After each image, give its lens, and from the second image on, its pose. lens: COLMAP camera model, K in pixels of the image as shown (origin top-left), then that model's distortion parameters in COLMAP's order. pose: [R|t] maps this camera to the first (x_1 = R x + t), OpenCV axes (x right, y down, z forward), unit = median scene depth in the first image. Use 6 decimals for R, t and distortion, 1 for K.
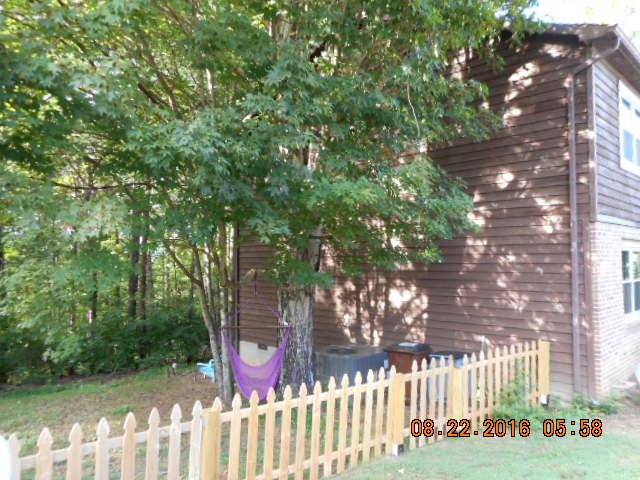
lens RADIAL K [[481.6, 0, 320.0], [0, 481.6, 240.0], [0, 0, 1]] dist [0.014576, -0.008133]
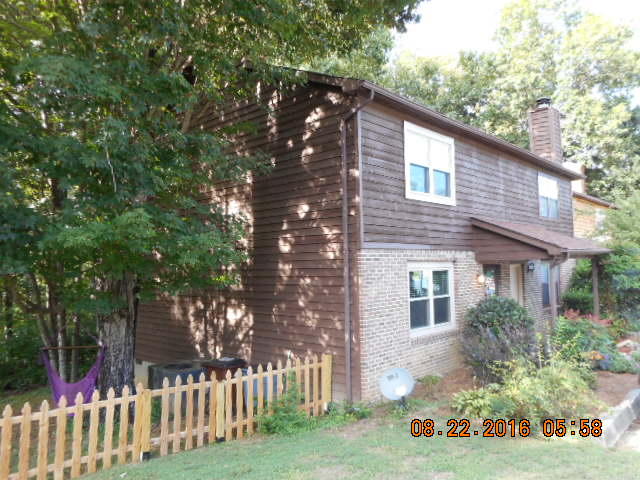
lens RADIAL K [[481.6, 0, 320.0], [0, 481.6, 240.0], [0, 0, 1]] dist [0.014576, -0.008133]
pose [[0.999189, -0.012877, 0.038159, 0.384203], [0.013386, 0.999824, -0.013117, -0.041541], [-0.037983, 0.013617, 0.999186, -0.118979]]
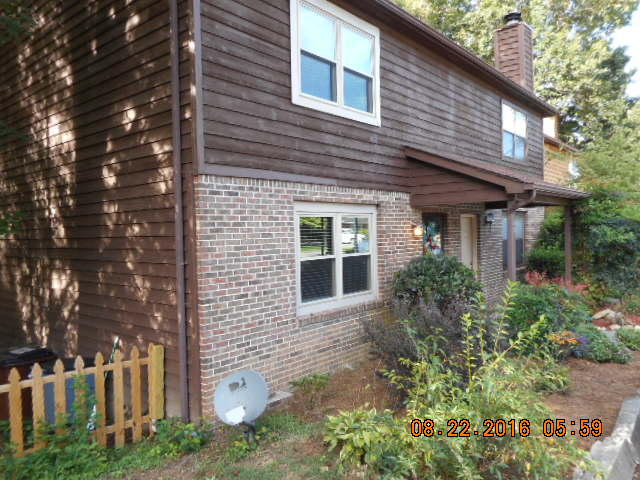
lens RADIAL K [[480.0, 0, 323.2], [0, 480.0, 237.5], [0, 0, 1]] dist [0.017447, 0.002592]
pose [[0.995676, -0.018379, 0.091053, 0.609094], [0.013422, 0.998410, 0.054752, 0.014364], [-0.091915, -0.053293, 0.994340, 0.263159]]
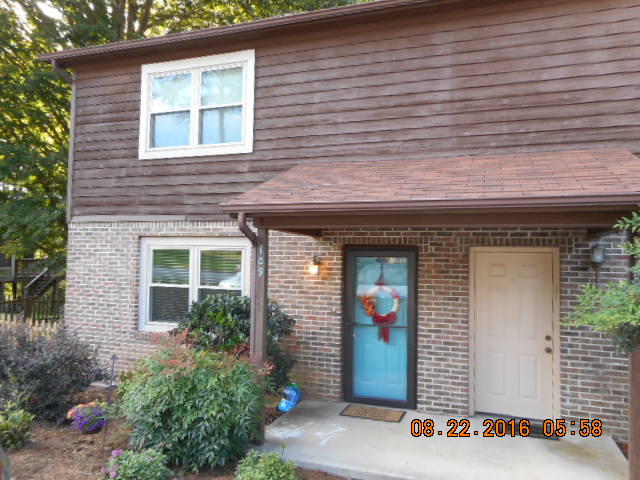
lens RADIAL K [[481.6, 0, 320.0], [0, 481.6, 240.0], [0, 0, 1]] dist [0.014576, -0.008133]
pose [[0.439684, -0.024864, -0.897808, 1.631366], [0.014433, 0.999683, -0.020616, 0.028644], [0.898036, -0.003894, 0.439904, 0.918800]]
